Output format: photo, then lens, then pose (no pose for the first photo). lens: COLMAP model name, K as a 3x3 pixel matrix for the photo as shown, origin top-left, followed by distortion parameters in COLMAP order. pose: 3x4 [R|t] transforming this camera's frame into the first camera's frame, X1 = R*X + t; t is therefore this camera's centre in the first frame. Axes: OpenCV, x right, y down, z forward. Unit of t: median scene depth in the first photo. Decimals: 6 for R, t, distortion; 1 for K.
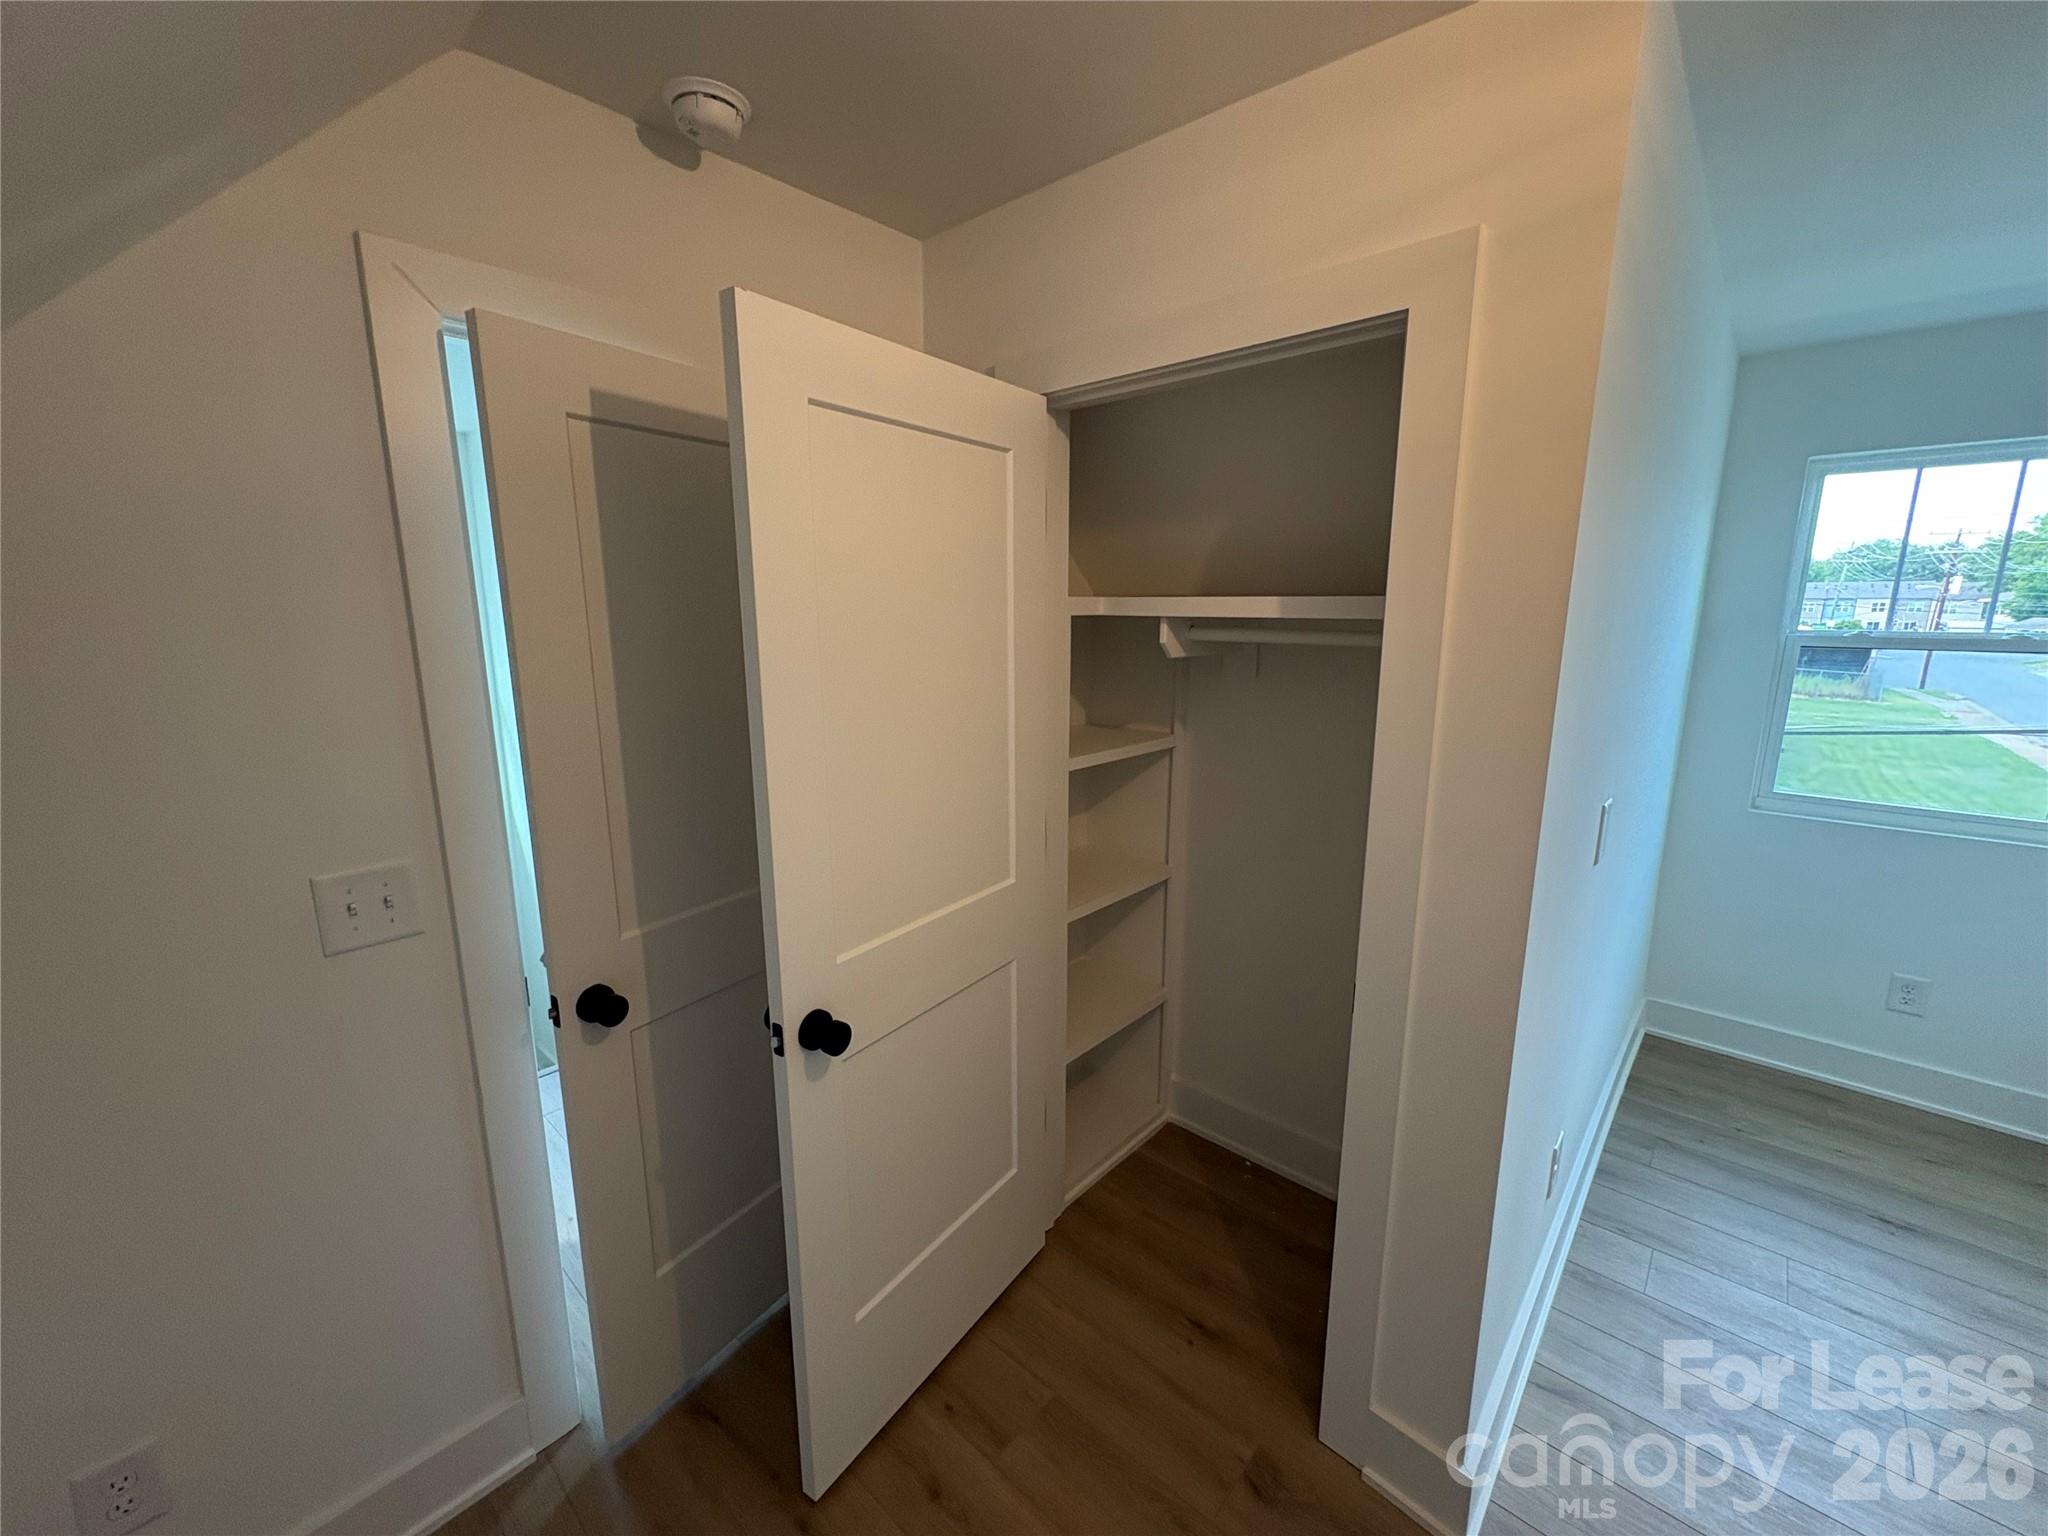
lens RADIAL K [[817.2, 0, 1021.9], [0, 817.2, 769.1], [0, 0, 1]] dist [-0.000047, -0.000105]
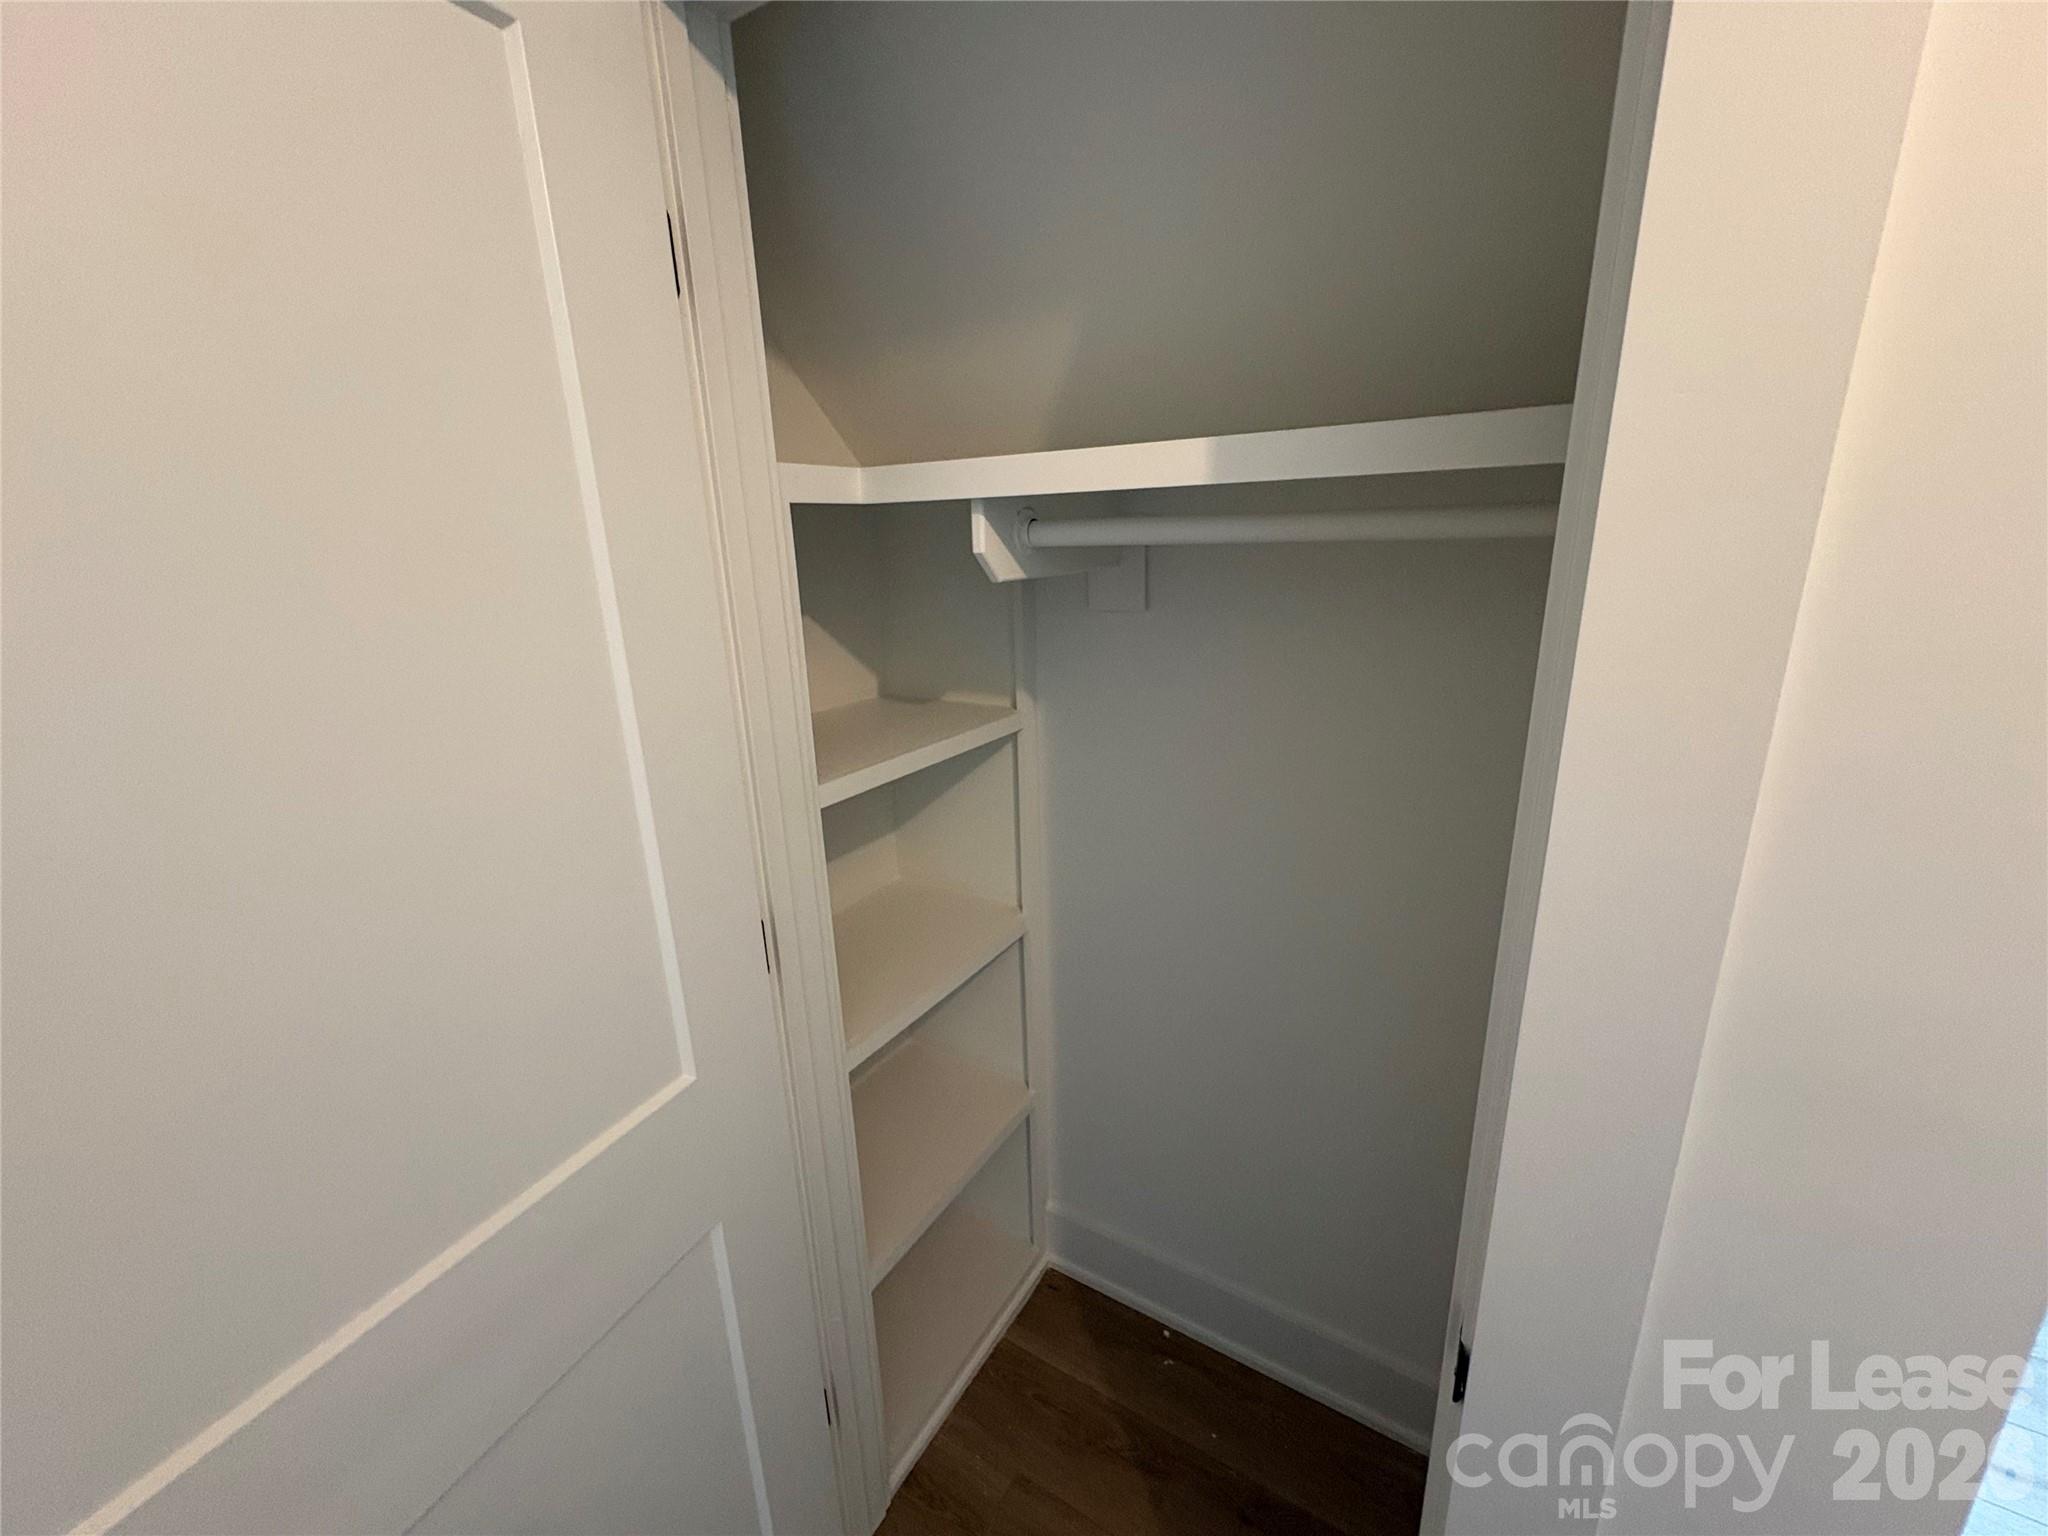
lens RADIAL K [[817.2, 0, 1027.4], [0, 817.2, 767.6], [0, 0, 1]] dist [-0.000047, -0.000105]
pose [[0.982207, -0.078137, 0.170775, 0.092819], [0.064222, 0.994262, 0.085549, -0.054962], [-0.176480, -0.073060, 0.981589, 0.428173]]
